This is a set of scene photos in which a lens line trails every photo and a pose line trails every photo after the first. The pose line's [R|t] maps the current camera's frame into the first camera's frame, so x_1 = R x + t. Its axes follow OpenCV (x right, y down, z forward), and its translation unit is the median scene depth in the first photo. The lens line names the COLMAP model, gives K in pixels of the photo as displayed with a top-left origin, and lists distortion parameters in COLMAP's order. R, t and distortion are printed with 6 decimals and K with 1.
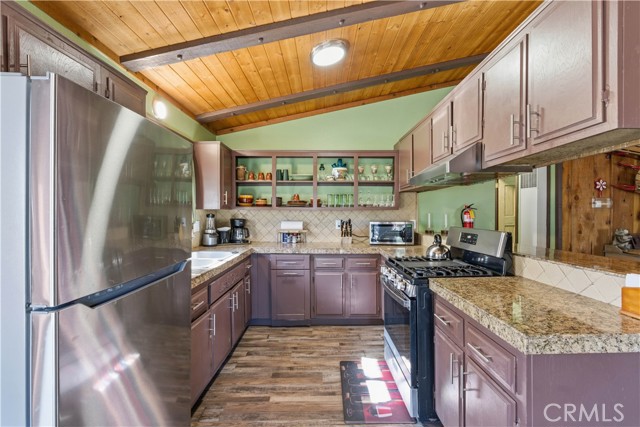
lens RADIAL K [[281.4, 0, 324.6], [0, 281.4, 214.7], [0, 0, 1]] dist [-0.014748, 0.003772]
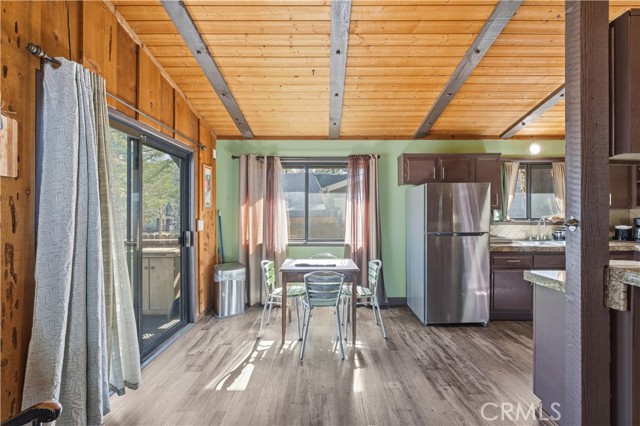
lens RADIAL K [[281.4, 0, 323.5], [0, 281.4, 214.6], [0, 0, 1]] dist [-0.014748, 0.003772]
pose [[-0.014062, 0.005971, -0.999883, 0.750890], [-0.003624, 0.999975, 0.006022, 0.000072], [0.999895, 0.003709, -0.014040, -0.141683]]
